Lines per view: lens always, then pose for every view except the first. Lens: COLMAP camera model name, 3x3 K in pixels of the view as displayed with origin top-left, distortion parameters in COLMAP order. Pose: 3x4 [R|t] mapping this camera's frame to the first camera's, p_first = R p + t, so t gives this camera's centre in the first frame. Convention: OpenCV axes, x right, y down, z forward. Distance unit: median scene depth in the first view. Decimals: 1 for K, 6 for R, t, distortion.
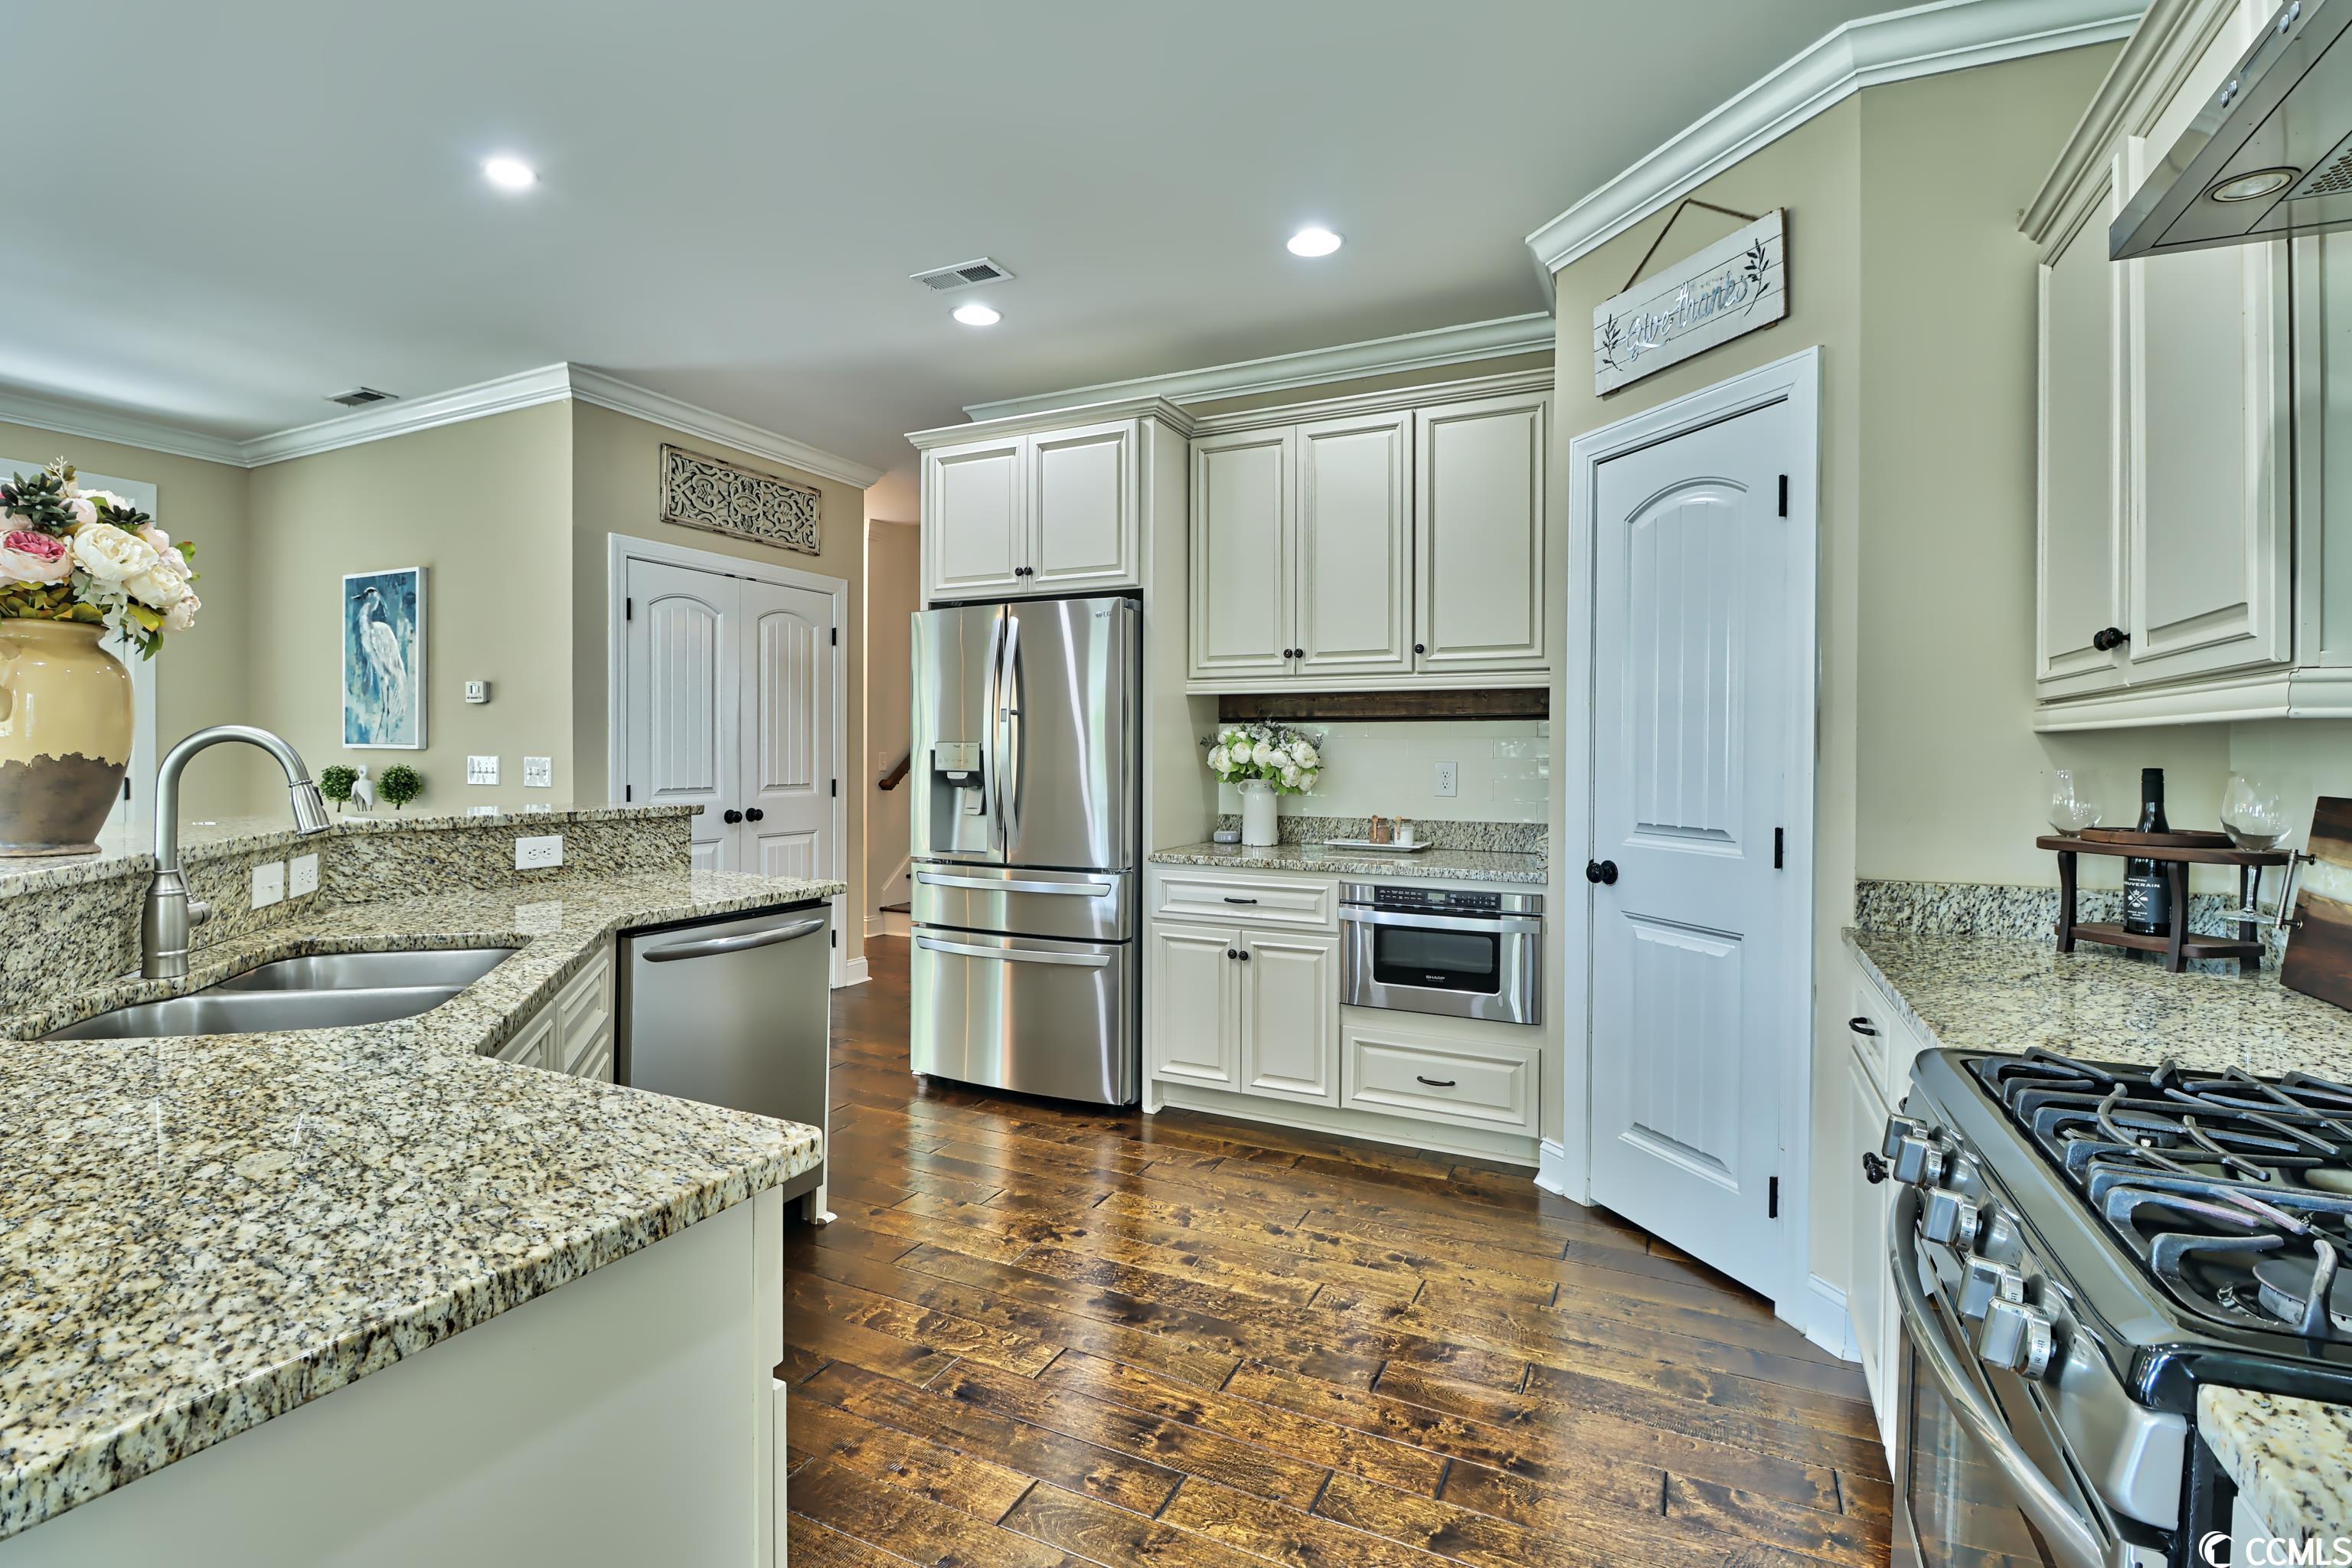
lens RADIAL K [[1091.9, 0, 1160.1], [0, 1091.9, 760.8], [0, 0, 1]] dist [-0.003293, -0.011102]
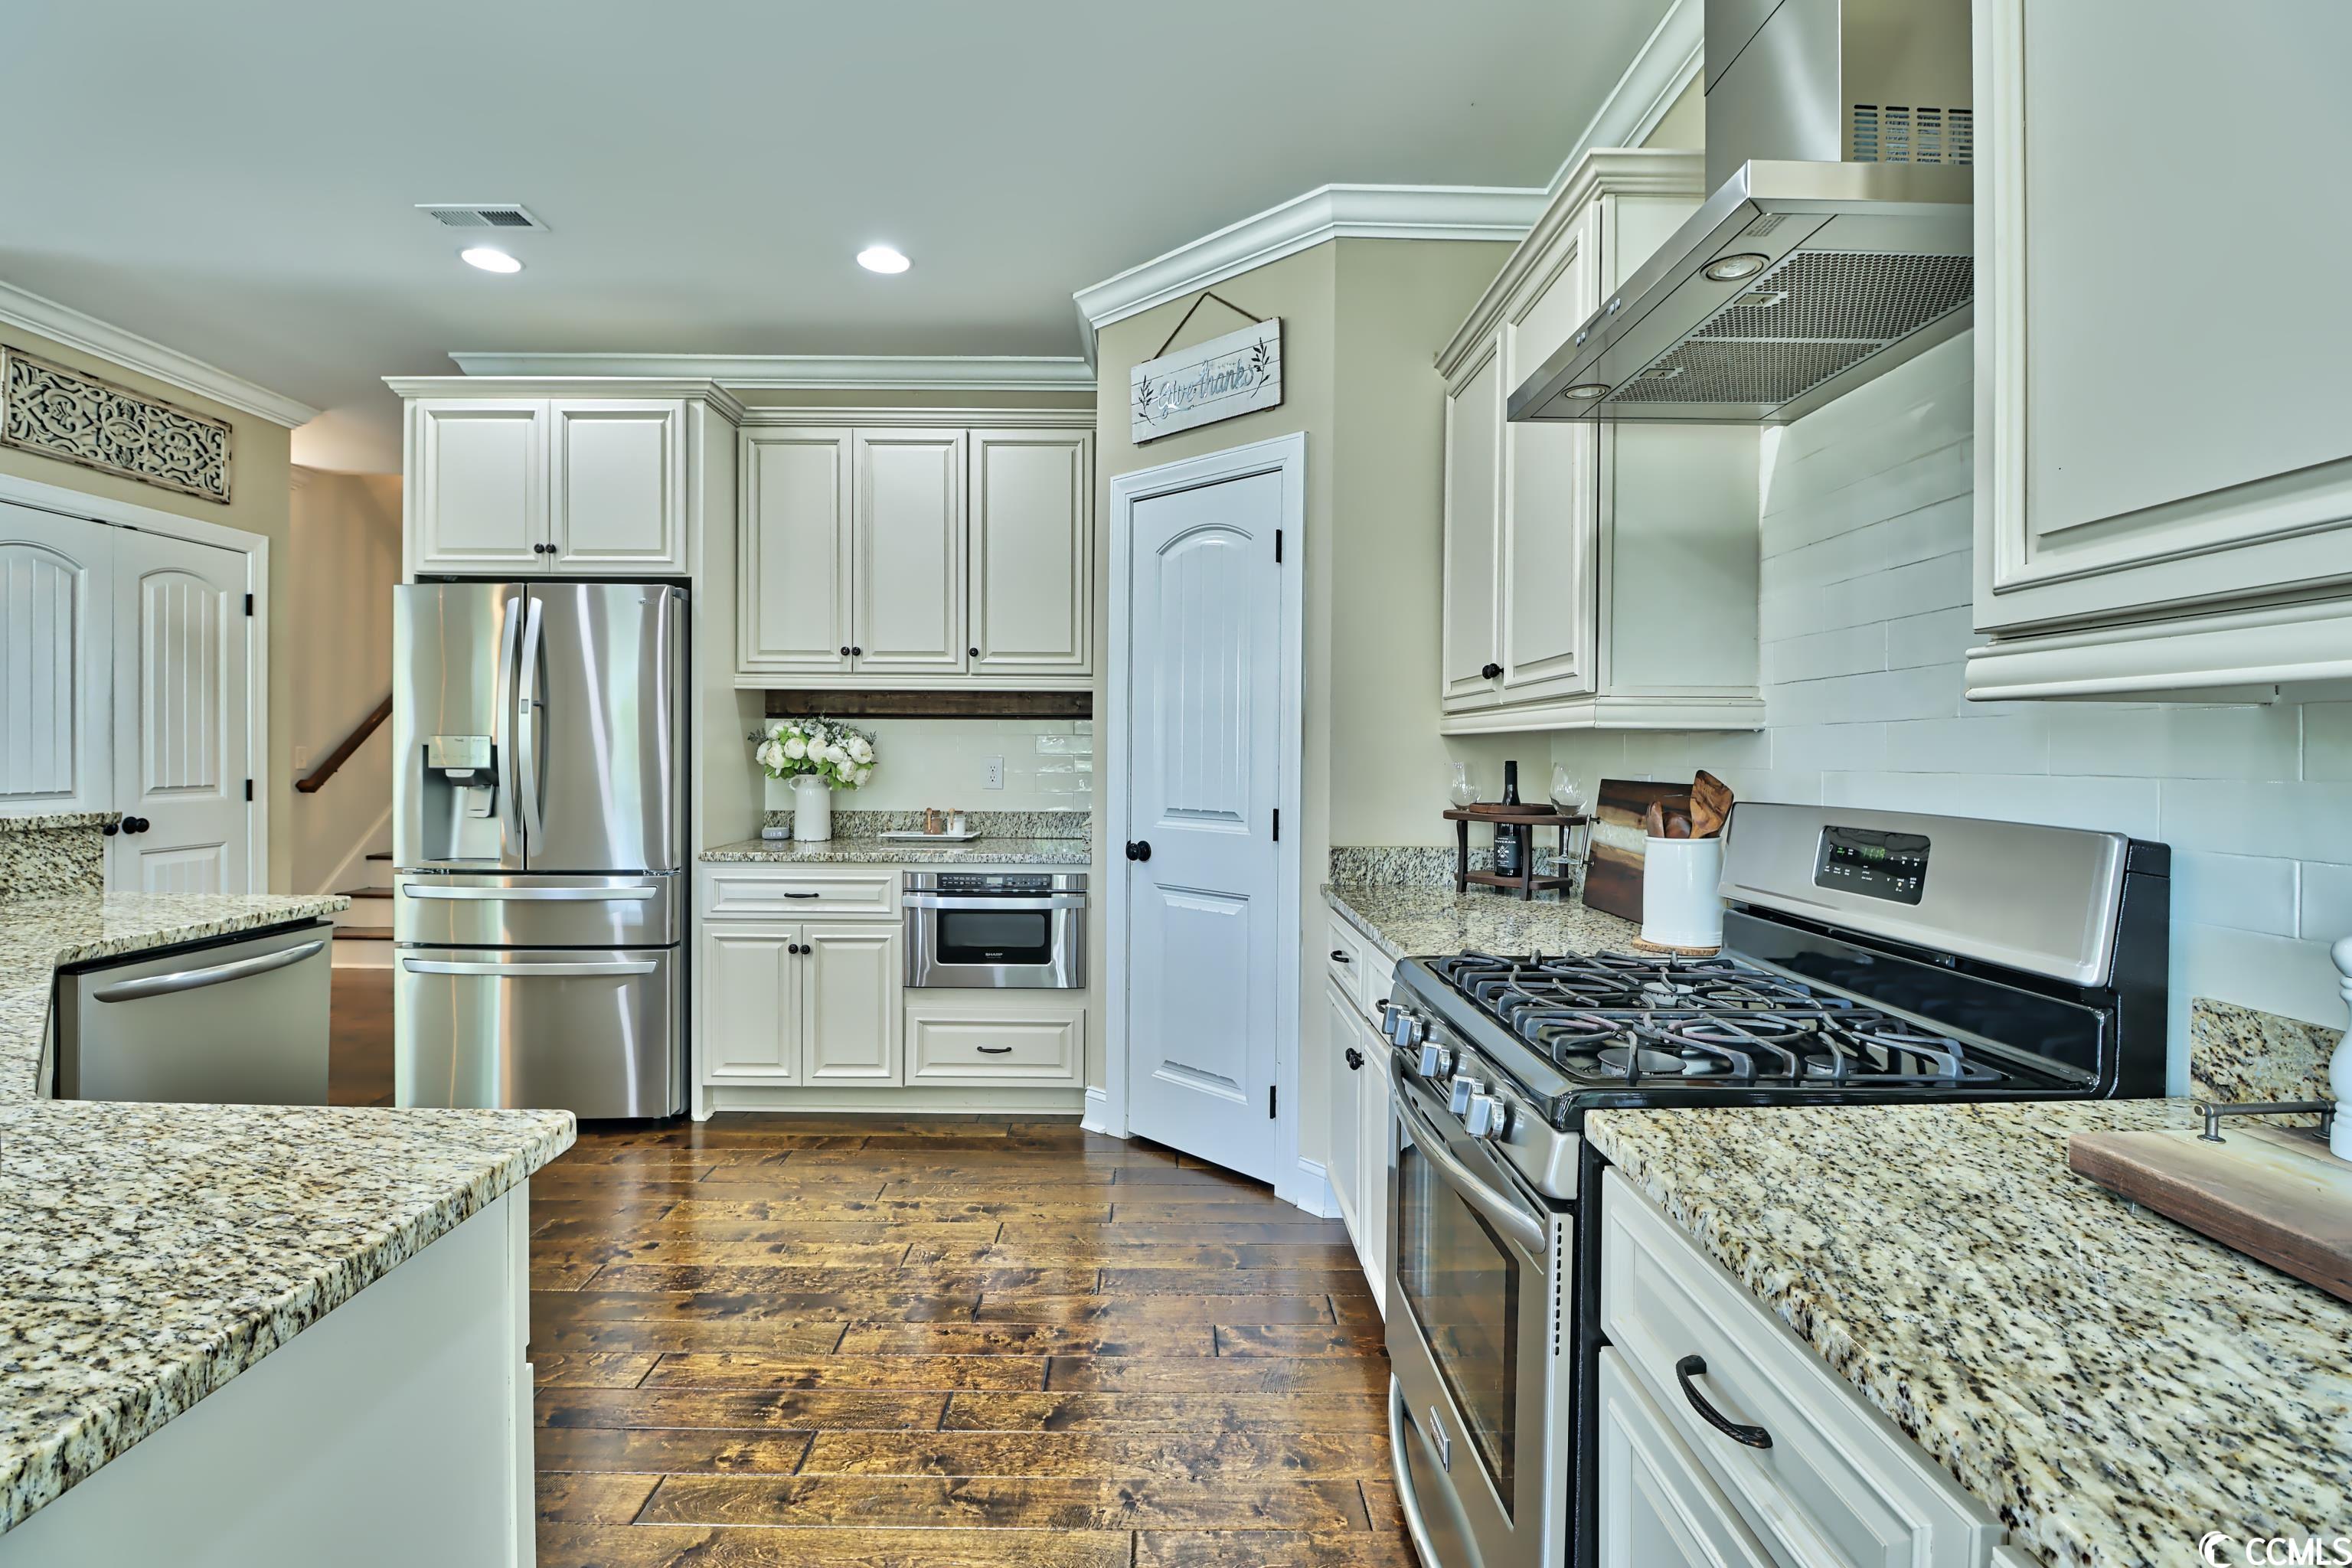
lens RADIAL K [[1091.9, 0, 1165.2], [0, 1091.9, 760.6], [0, 0, 1]] dist [-0.003293, -0.011102]
pose [[0.894469, -0.002549, 0.447122, -0.088732], [0.000881, 0.999992, 0.003938, 0.000361], [-0.447129, -0.003128, 0.894464, -0.058620]]
